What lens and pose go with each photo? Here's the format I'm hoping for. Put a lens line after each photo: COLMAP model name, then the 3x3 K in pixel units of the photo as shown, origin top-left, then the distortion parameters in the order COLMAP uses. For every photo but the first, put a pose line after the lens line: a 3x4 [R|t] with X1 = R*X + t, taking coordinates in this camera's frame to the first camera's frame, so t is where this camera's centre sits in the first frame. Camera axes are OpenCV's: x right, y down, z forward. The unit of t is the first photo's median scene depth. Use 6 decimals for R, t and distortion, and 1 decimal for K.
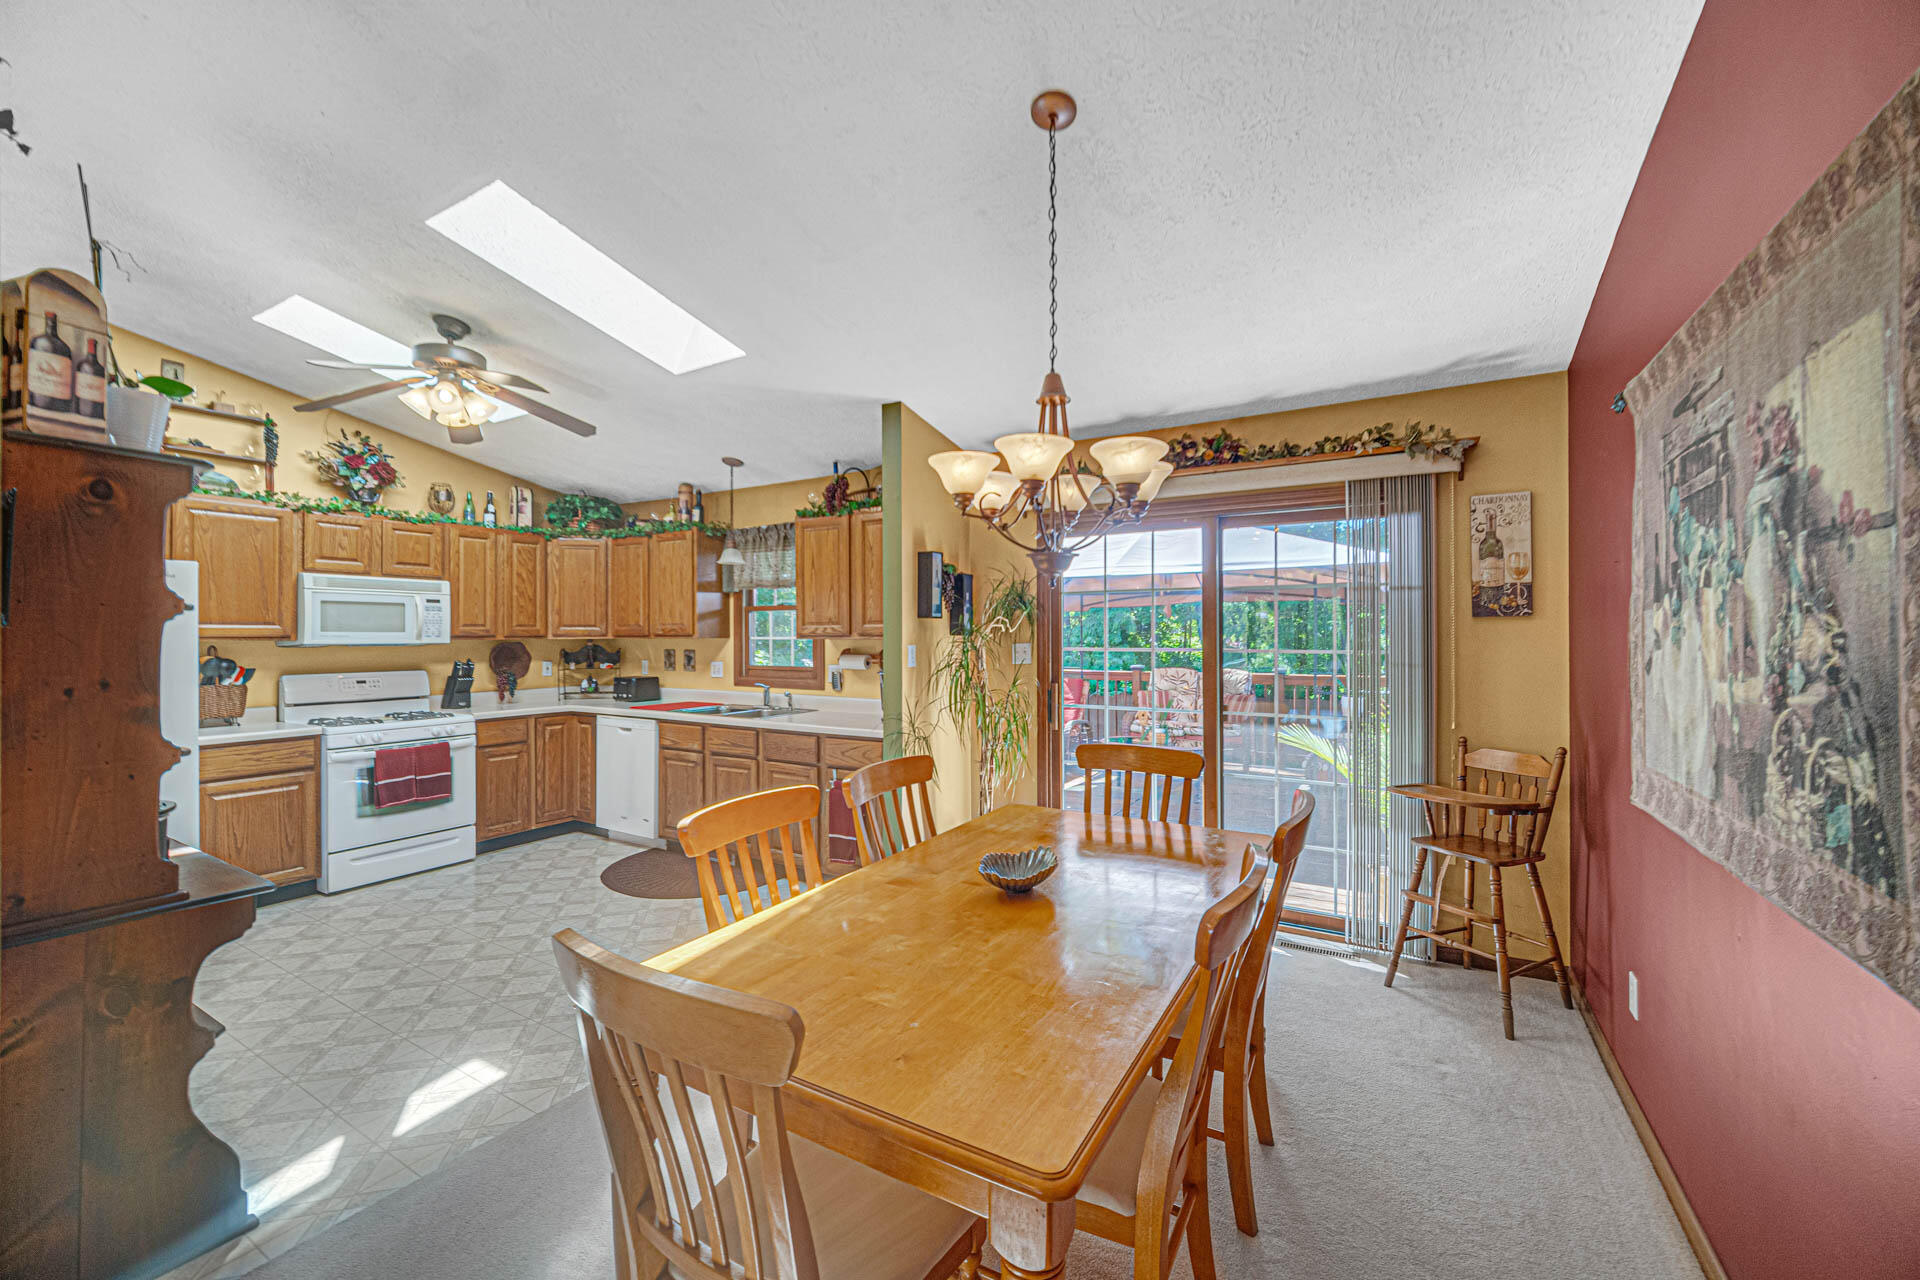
lens RADIAL K [[779.4, 0, 969.3], [0, 779.4, 630.4], [0, 0, 1]] dist [-0.002241, 0.000521]
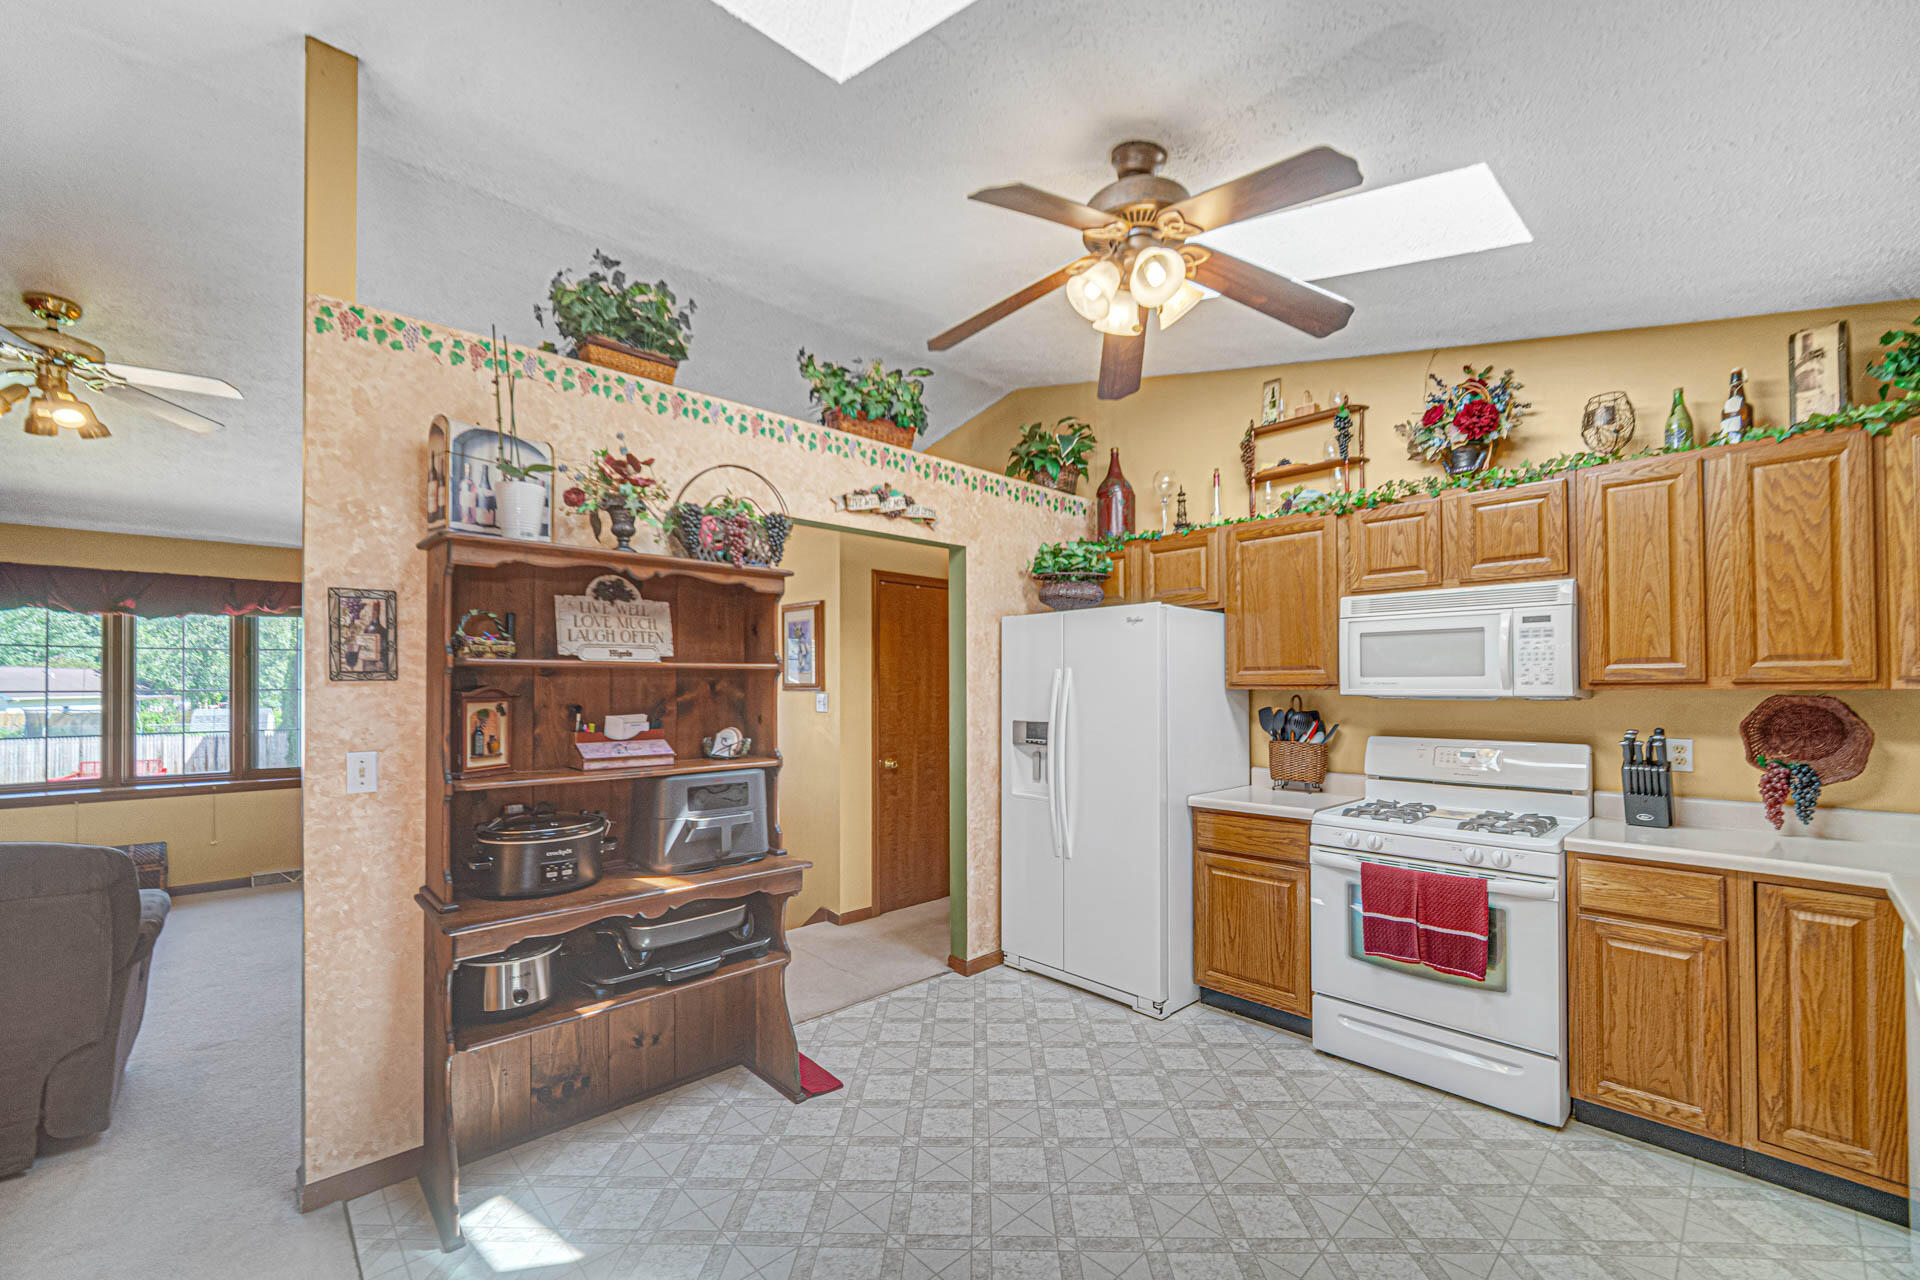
lens RADIAL K [[779.4, 0, 948.4], [0, 779.4, 678.9], [0, 0, 1]] dist [-0.002241, 0.000521]
pose [[-0.296443, -0.003093, -0.955045, -0.040807], [0.013311, 0.999884, -0.007370, 0.003232], [0.954958, -0.014898, -0.296368, 0.772073]]
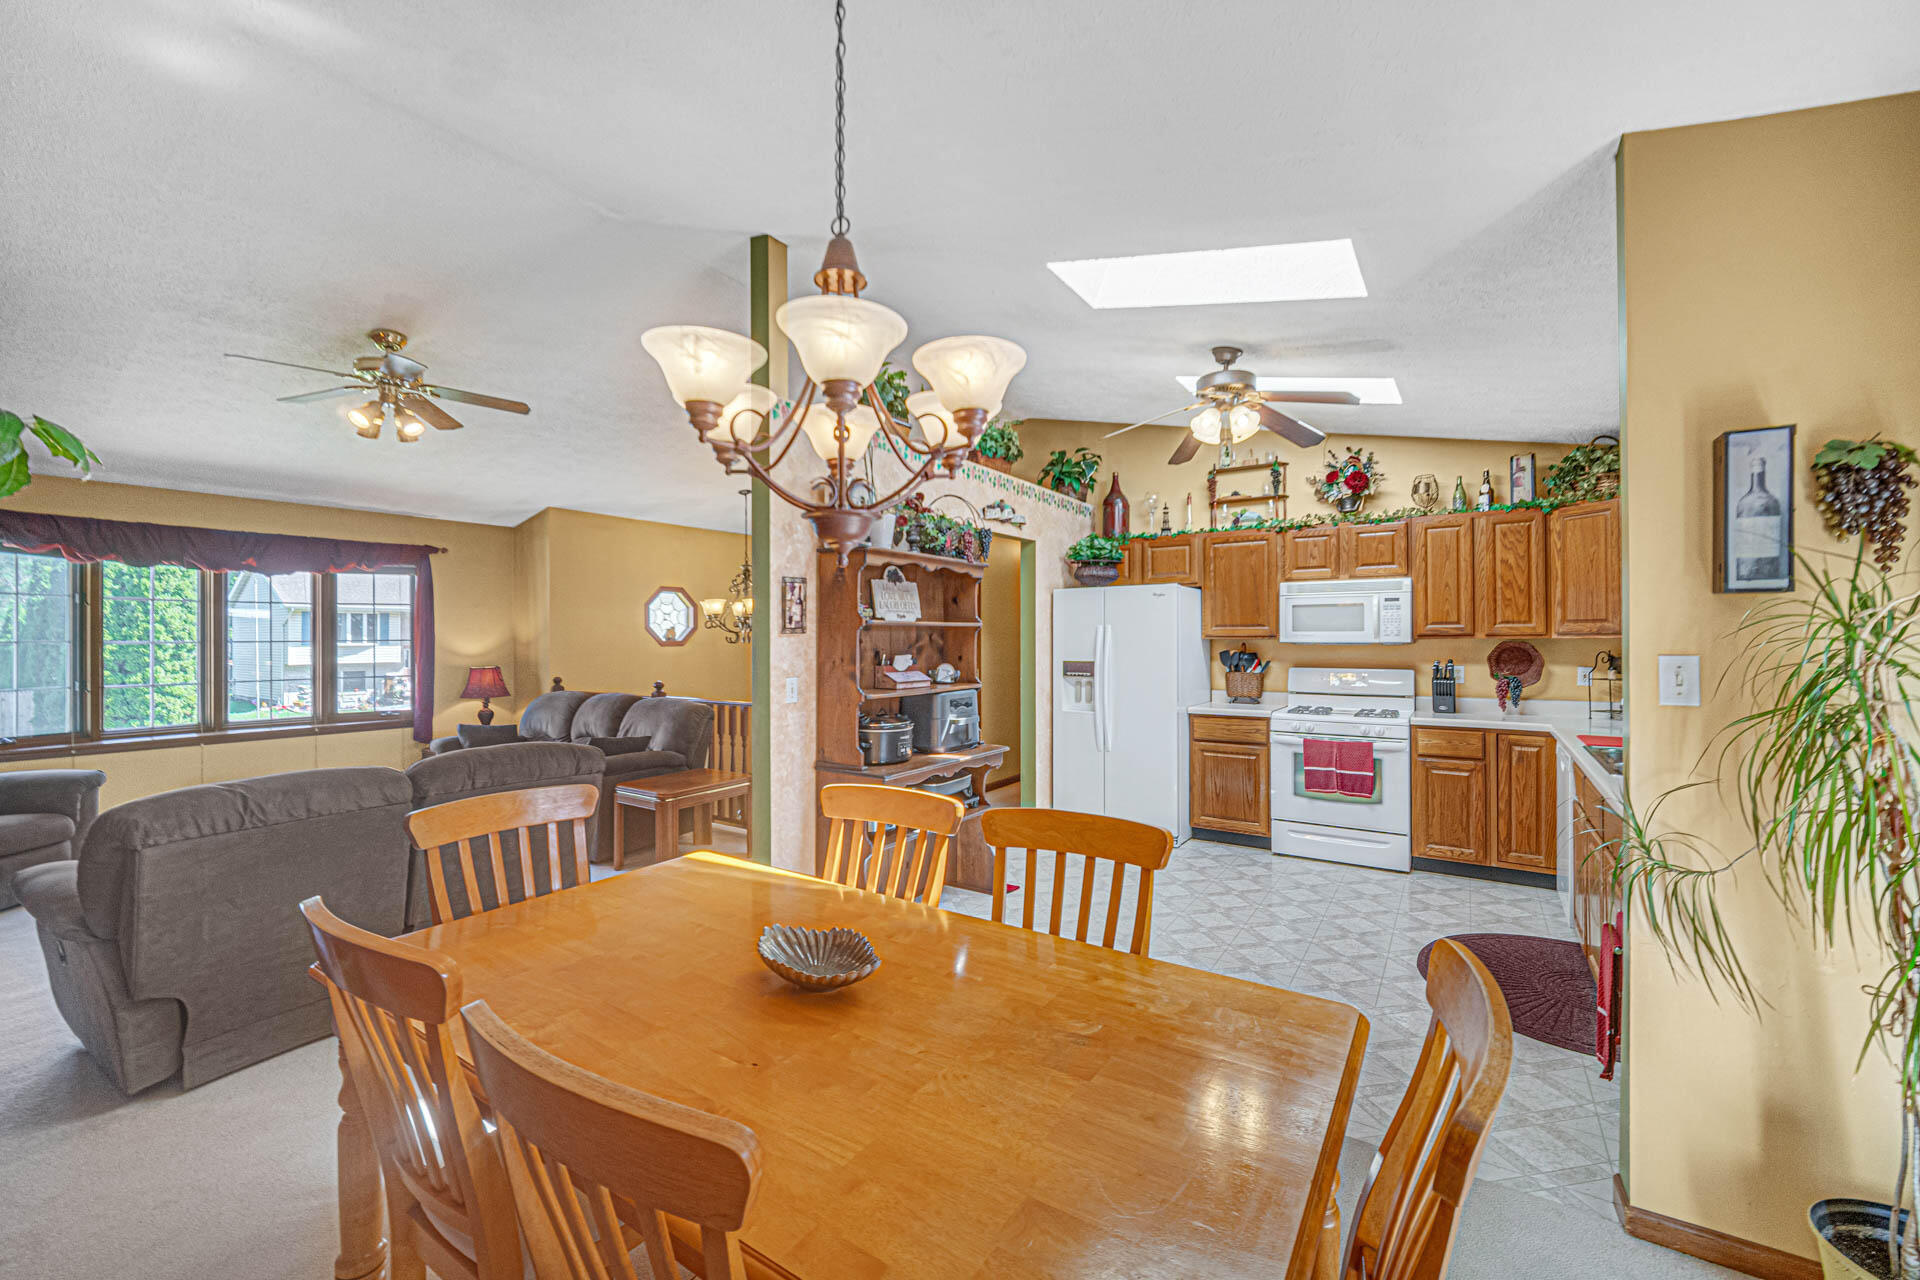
lens RADIAL K [[779.4, 0, 939.2], [0, 779.4, 634.5], [0, 0, 1]] dist [-0.002241, 0.000521]
pose [[-0.082654, 0.001041, -0.996578, 0.346276], [0.013137, 0.999914, -0.000045, -0.000786], [0.996492, -0.013096, -0.082661, 0.512962]]
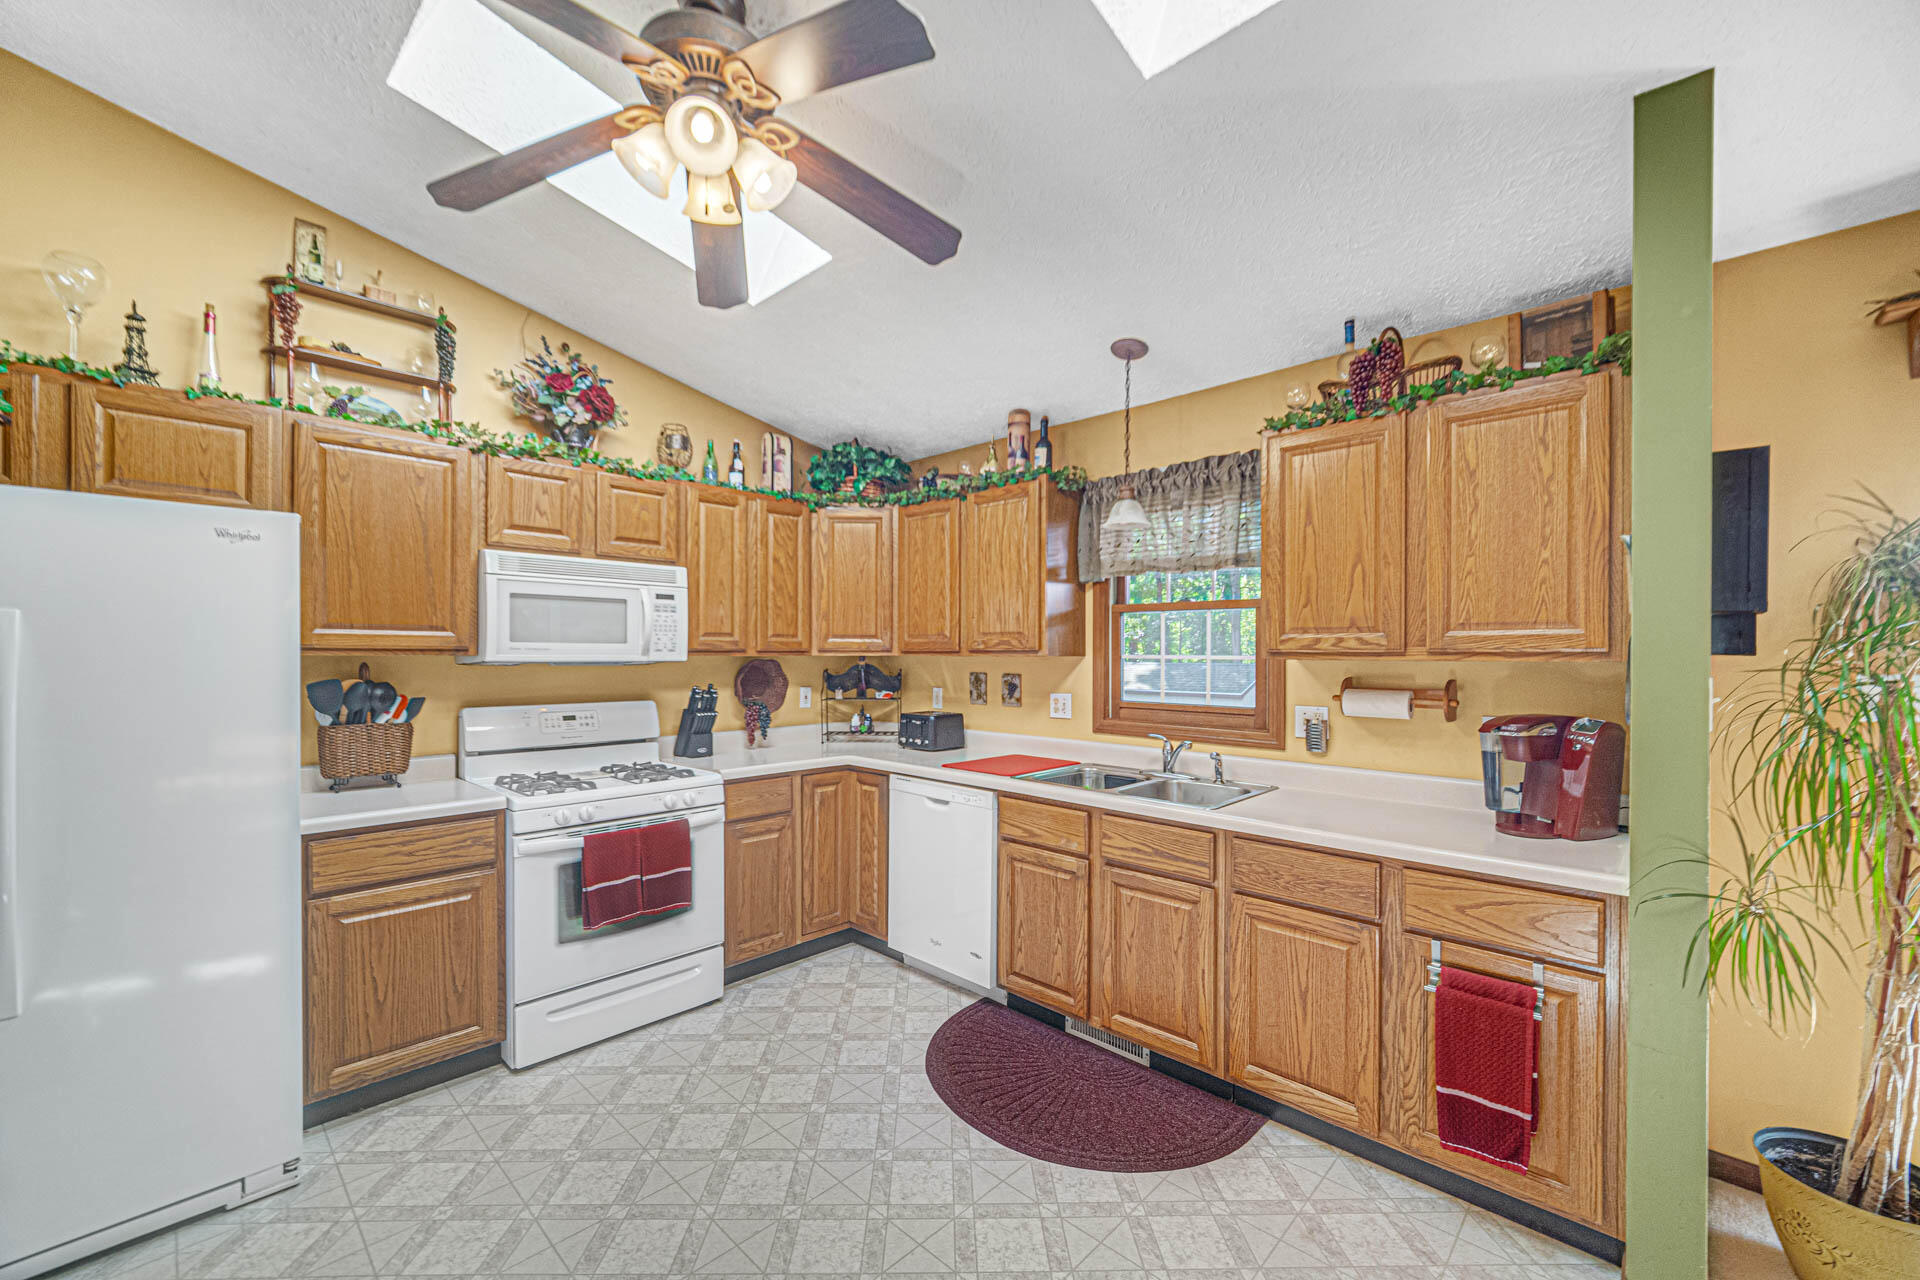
lens RADIAL K [[779.4, 0, 961.1], [0, 779.4, 657.4], [0, 0, 1]] dist [-0.002241, 0.000521]
pose [[0.974107, 0.007961, -0.225947, -0.298380], [-0.005370, 0.999913, 0.012080, 0.004268], [0.226023, -0.010554, 0.974065, 0.418784]]
